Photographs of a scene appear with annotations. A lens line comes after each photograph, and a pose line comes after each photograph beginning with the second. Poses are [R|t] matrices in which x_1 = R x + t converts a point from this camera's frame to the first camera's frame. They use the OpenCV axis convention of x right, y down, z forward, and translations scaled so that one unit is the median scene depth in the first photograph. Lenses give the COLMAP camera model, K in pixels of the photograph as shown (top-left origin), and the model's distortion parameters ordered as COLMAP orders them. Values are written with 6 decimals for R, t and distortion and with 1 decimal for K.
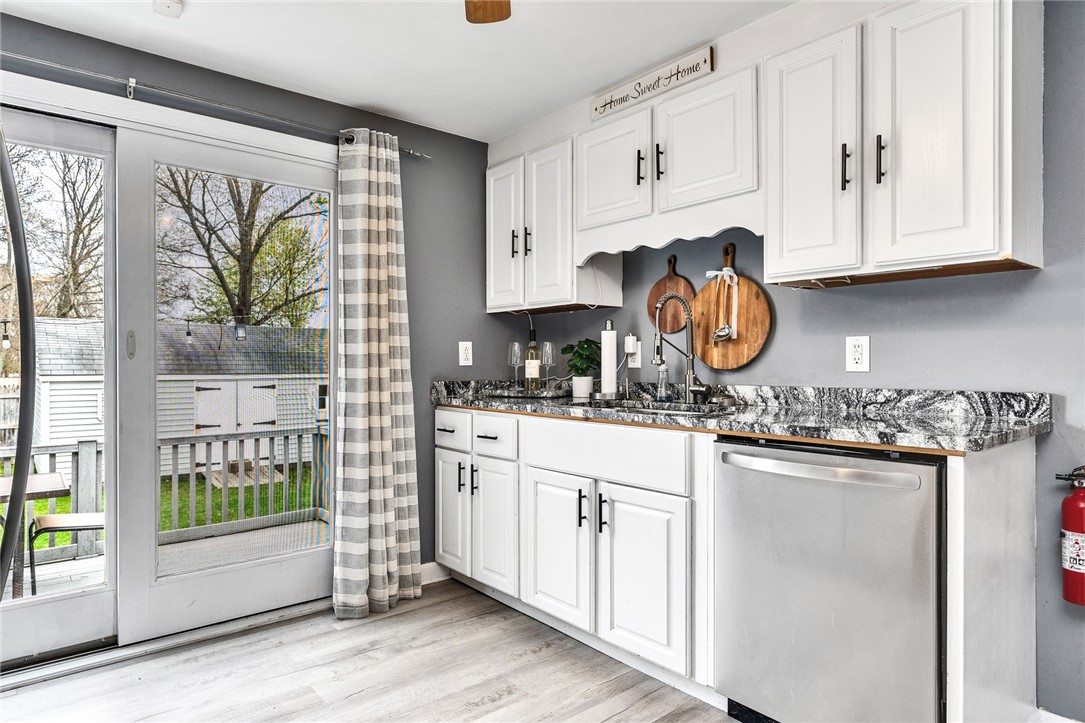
lens RADIAL K [[633.7, 0, 547.0], [0, 633.7, 359.3], [0, 0, 1]] dist [-0.001443, -0.000940]
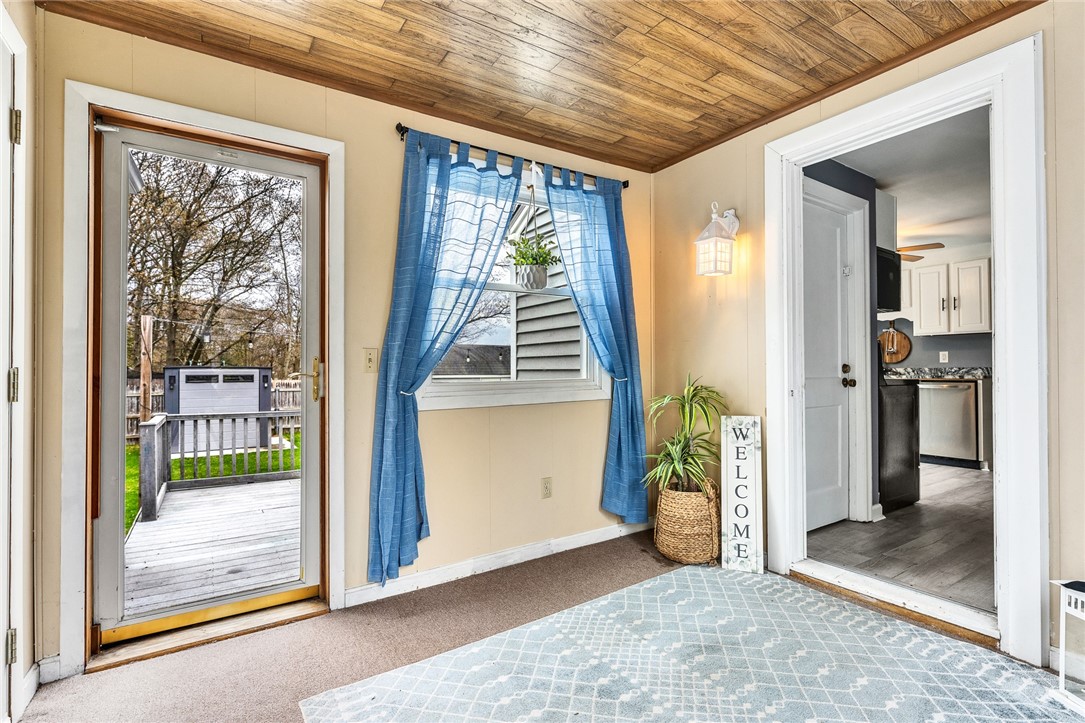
lens RADIAL K [[511.9, 0, 542.5], [0, 511.9, 361.5], [0, 0, 1]] dist [-0.001576, -0.000335]
pose [[0.993028, -0.009136, -0.117526, -1.297986], [0.008103, 0.999924, -0.009259, 0.022742], [0.117601, 0.008242, 0.993027, -1.917239]]
